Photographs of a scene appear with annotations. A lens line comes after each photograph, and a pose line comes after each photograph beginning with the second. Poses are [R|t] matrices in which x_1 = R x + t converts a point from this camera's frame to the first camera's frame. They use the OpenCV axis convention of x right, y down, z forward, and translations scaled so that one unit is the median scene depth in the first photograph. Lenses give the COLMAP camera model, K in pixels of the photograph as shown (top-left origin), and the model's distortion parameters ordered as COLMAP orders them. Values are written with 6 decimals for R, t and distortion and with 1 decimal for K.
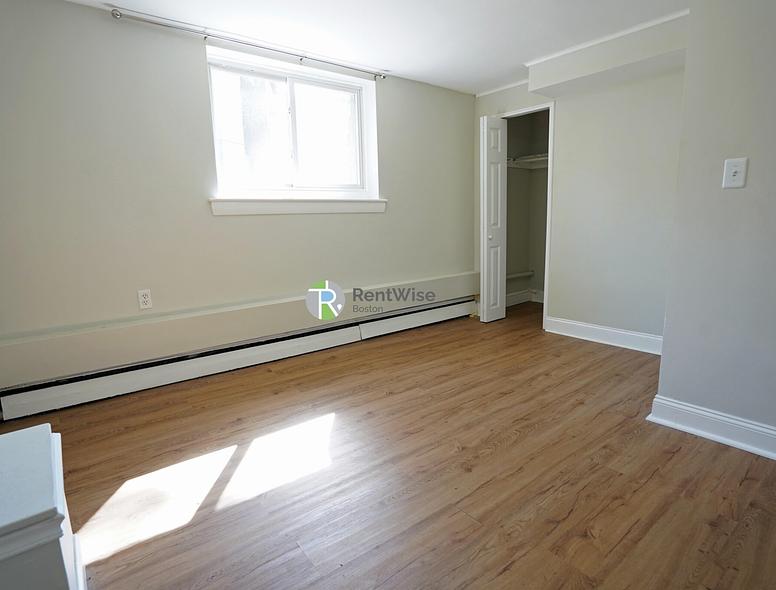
lens RADIAL K [[418.5, 0, 388.0], [0, 418.5, 295.0], [0, 0, 1]] dist [-0.061988, 0.030334]
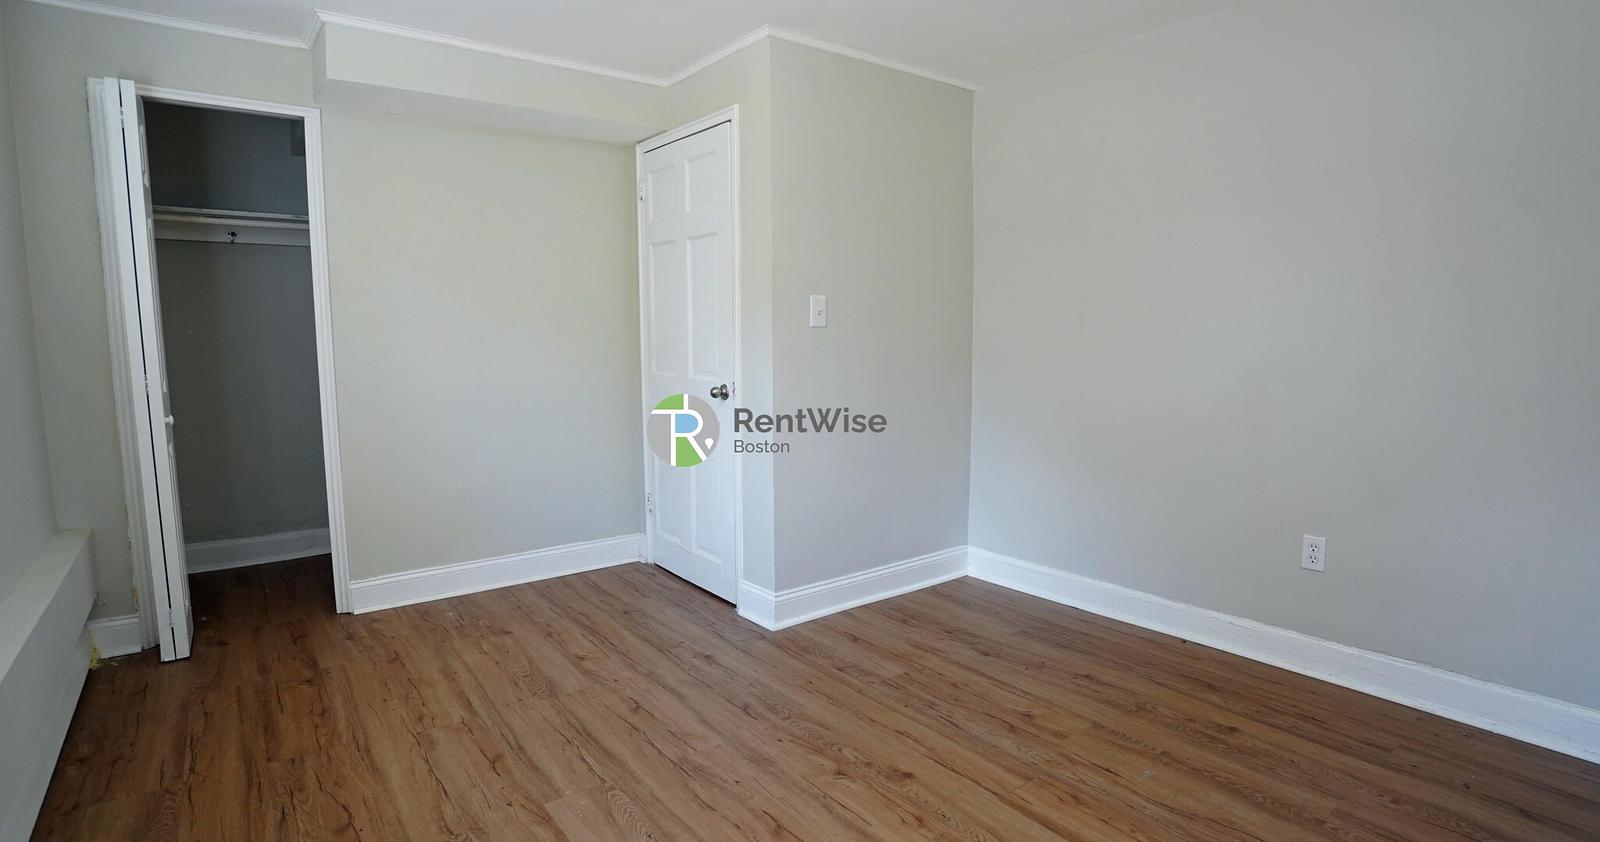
lens RADIAL K [[787.3, 0, 788.3], [0, 787.3, 422.3], [0, 0, 1]] dist [-0.062816, 0.030444]
pose [[0.031302, -0.088361, 0.995597, -0.653357], [0.183789, 0.979609, 0.081163, -0.153049], [-0.982467, 0.180439, 0.046904, 0.739831]]
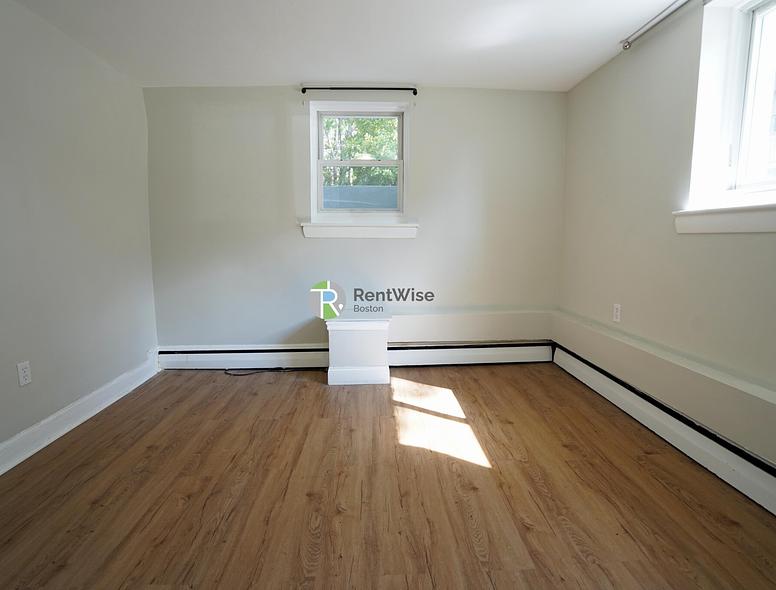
lens RADIAL K [[418.5, 0, 388.0], [0, 418.5, 295.0], [0, 0, 1]] dist [-0.061988, 0.030334]
pose [[-0.586187, 0.132898, -0.799201, 0.589627], [-0.130411, 0.958113, 0.254976, -0.230565], [0.799611, 0.253689, -0.544302, 1.133782]]
